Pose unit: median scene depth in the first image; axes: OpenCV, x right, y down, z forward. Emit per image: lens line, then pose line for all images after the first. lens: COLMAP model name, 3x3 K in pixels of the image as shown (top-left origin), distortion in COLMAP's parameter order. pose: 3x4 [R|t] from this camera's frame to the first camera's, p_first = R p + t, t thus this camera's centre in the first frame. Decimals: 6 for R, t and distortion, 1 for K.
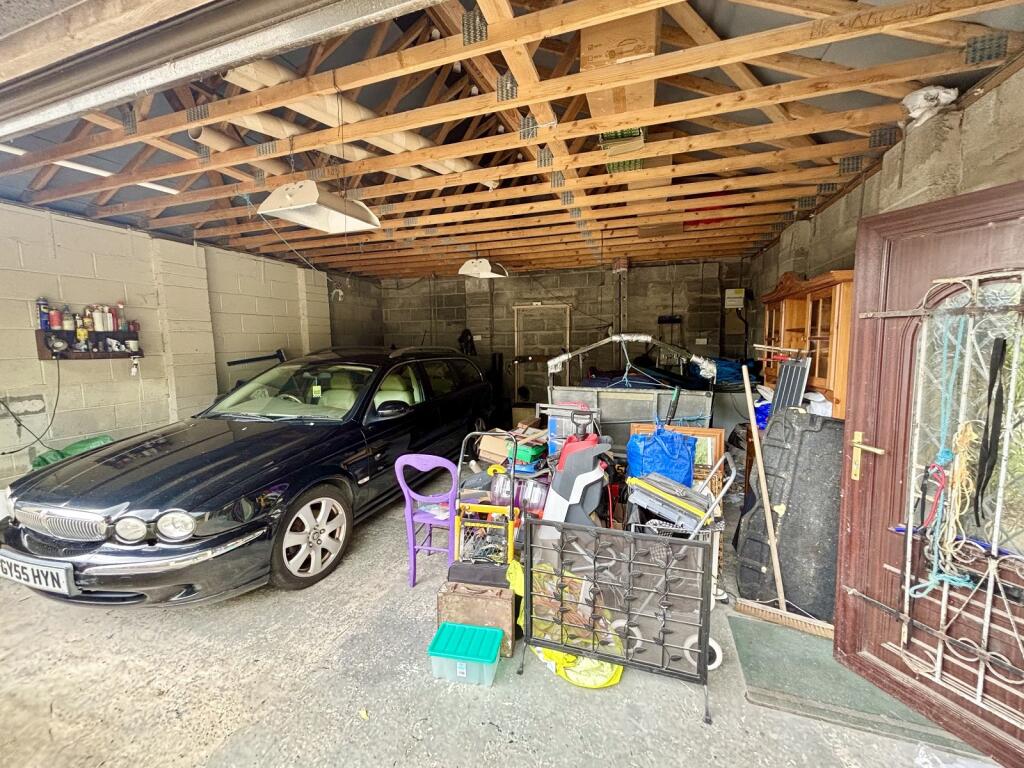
lens RADIAL K [[411.4, 0, 510.0], [0, 411.4, 383.3], [0, 0, 1]] dist [0.003973, 0.000338]
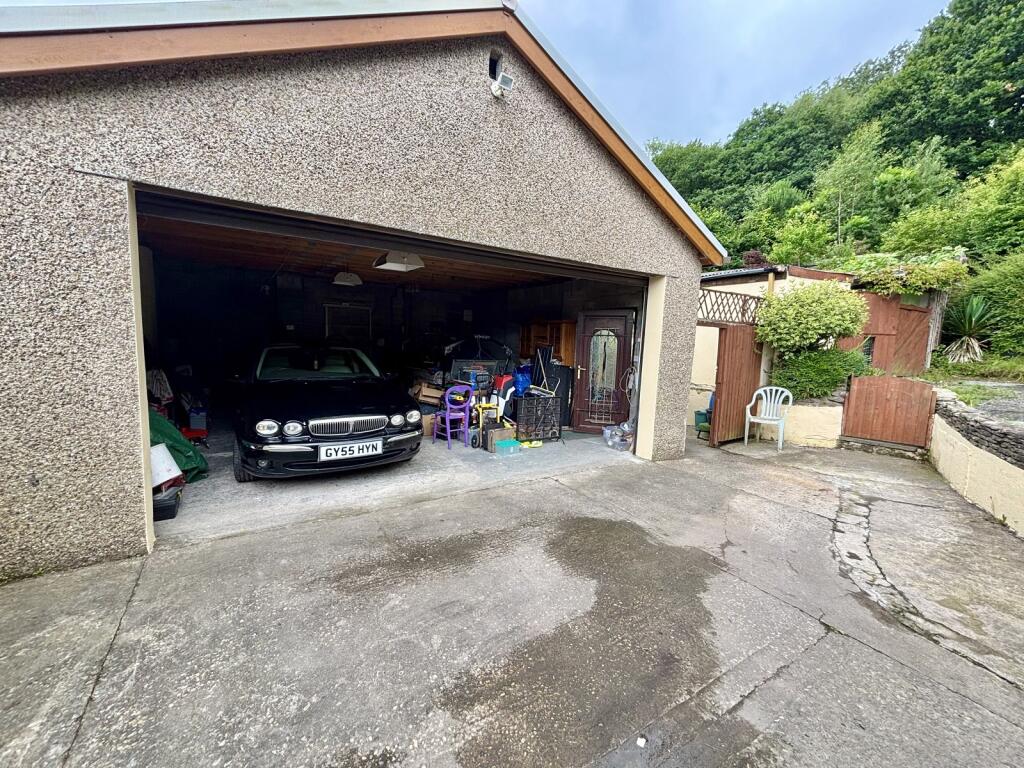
lens RADIAL K [[411.4, 0, 510.0], [0, 411.4, 383.3], [0, 0, 1]] dist [0.003973, 0.000338]
pose [[0.627454, -0.047919, 0.777178, -1.846294], [0.037691, 0.998804, 0.031155, 0.102828], [-0.777741, 0.009744, 0.628509, -0.643267]]
